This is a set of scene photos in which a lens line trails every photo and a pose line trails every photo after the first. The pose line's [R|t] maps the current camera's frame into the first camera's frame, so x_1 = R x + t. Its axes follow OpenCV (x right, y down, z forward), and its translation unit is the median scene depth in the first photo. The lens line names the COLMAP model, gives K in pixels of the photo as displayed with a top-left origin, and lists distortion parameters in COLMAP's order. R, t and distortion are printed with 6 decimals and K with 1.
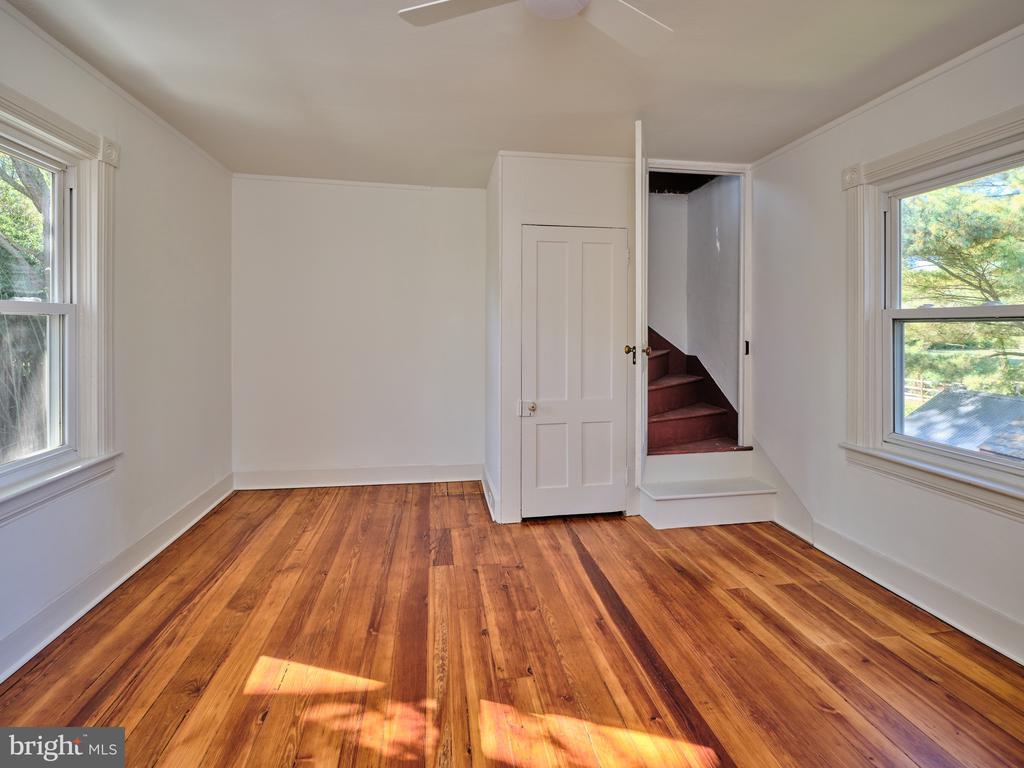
lens RADIAL K [[471.9, 0, 510.8], [0, 471.9, 378.5], [0, 0, 1]] dist [0.000802, -0.000362]
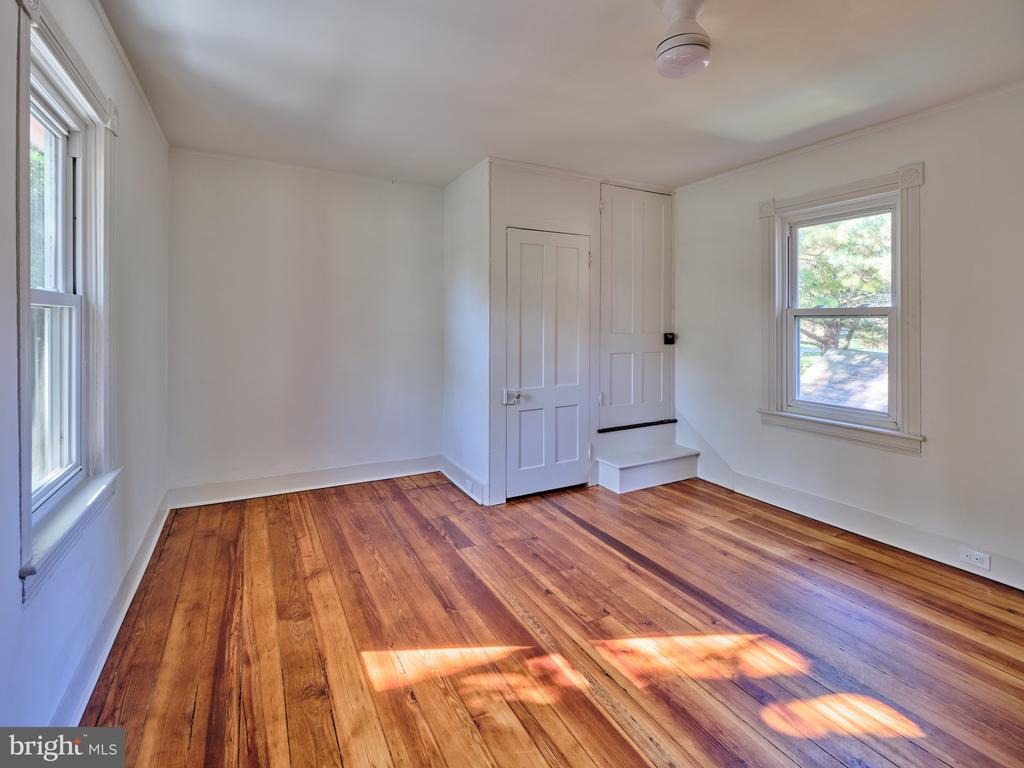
lens RADIAL K [[471.9, 0, 510.8], [0, 471.9, 378.5], [0, 0, 1]] dist [0.000802, -0.000362]
pose [[0.947429, -0.038676, 0.317619, -0.418961], [0.034254, 0.999223, 0.019496, 0.000125], [-0.318126, -0.007591, 0.948018, -0.037319]]
